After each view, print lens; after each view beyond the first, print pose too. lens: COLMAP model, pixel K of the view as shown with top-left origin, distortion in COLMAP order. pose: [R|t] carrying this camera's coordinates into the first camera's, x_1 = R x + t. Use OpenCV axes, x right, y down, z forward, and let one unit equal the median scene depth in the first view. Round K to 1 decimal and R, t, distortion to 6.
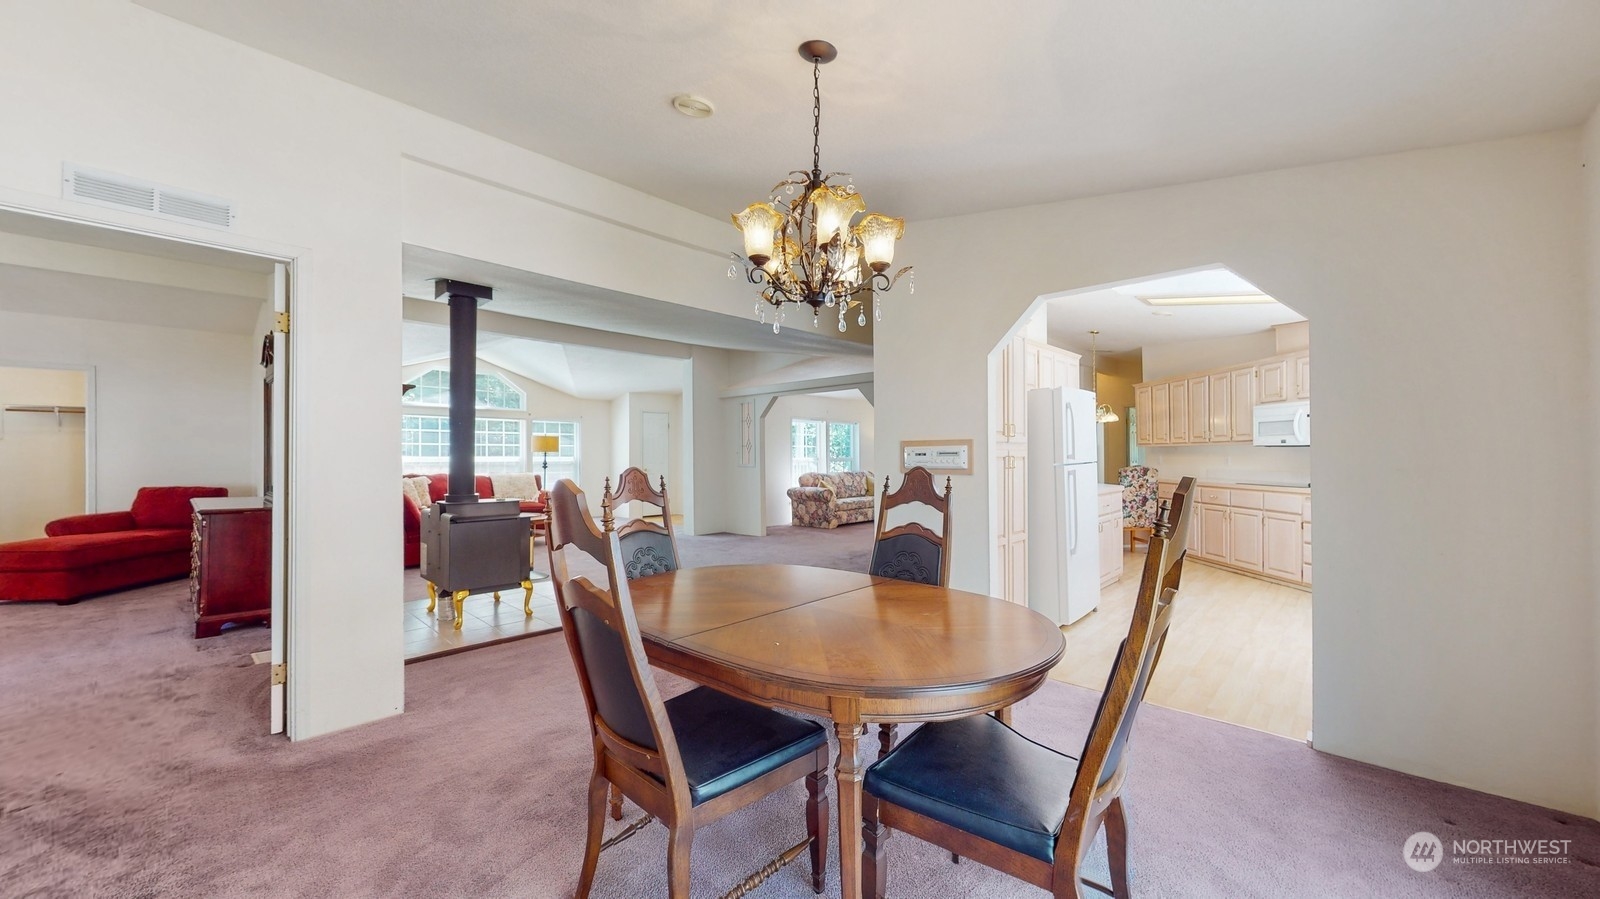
lens RADIAL K [[588.7, 0, 799.6], [0, 588.7, 452.2], [0, 0, 1]] dist [0.001256, -0.000219]
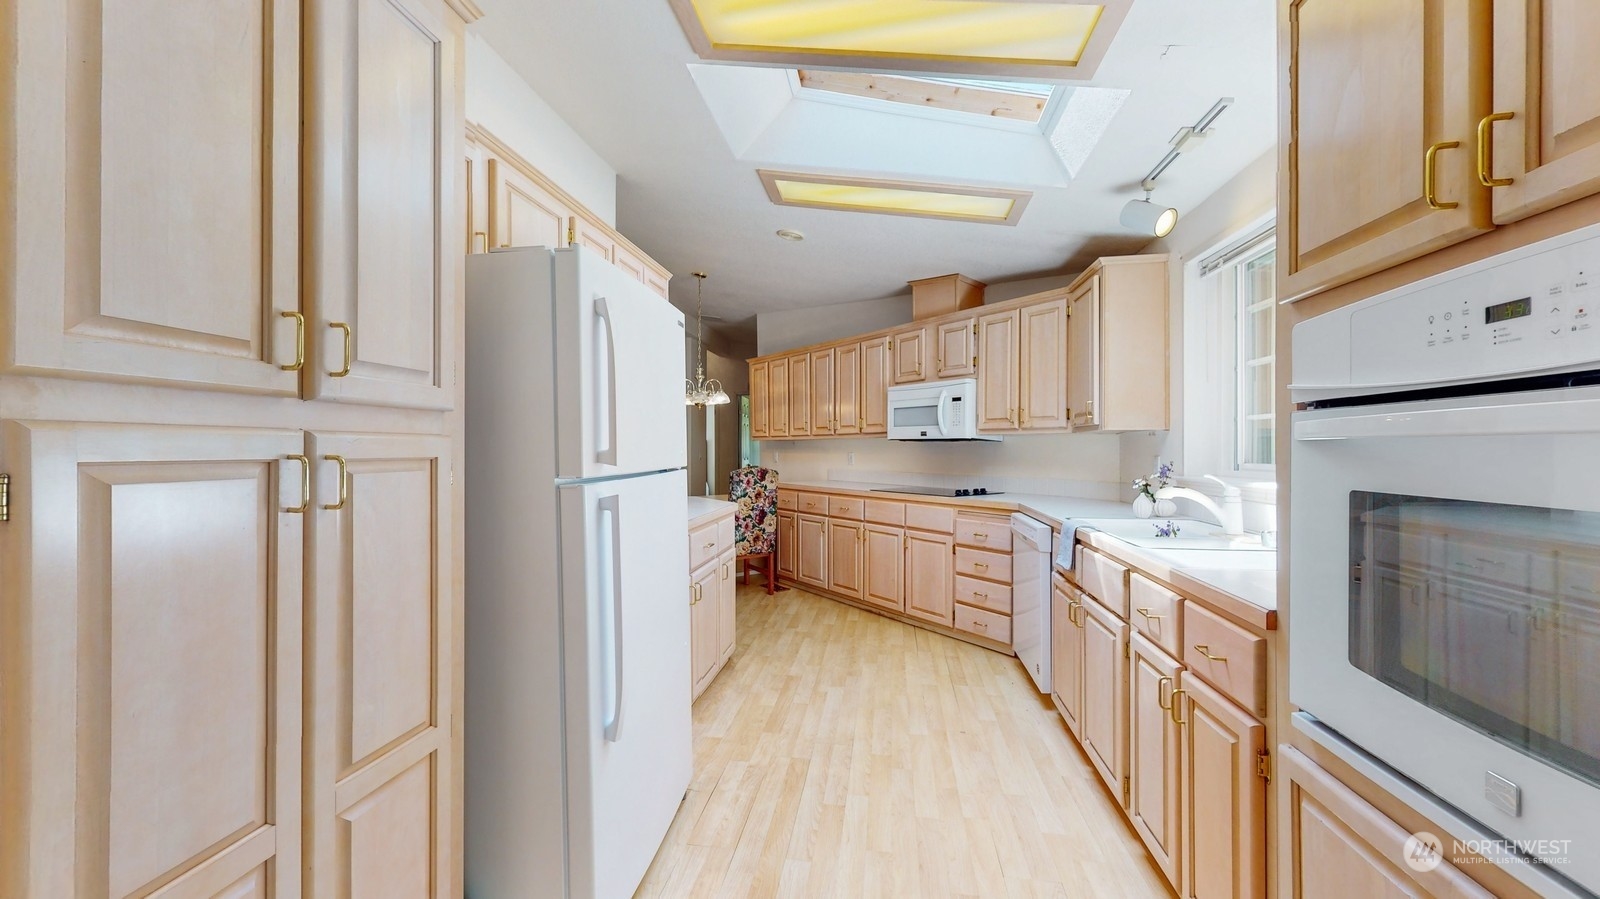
lens RADIAL K [[588.7, 0, 799.6], [0, 588.7, 452.2], [0, 0, 1]] dist [0.001256, -0.000219]
pose [[0.818074, 0.000272, 0.575113, 0.214421], [-0.004345, 0.999974, 0.005707, 0.001400], [-0.575097, -0.007167, 0.818054, 0.393741]]
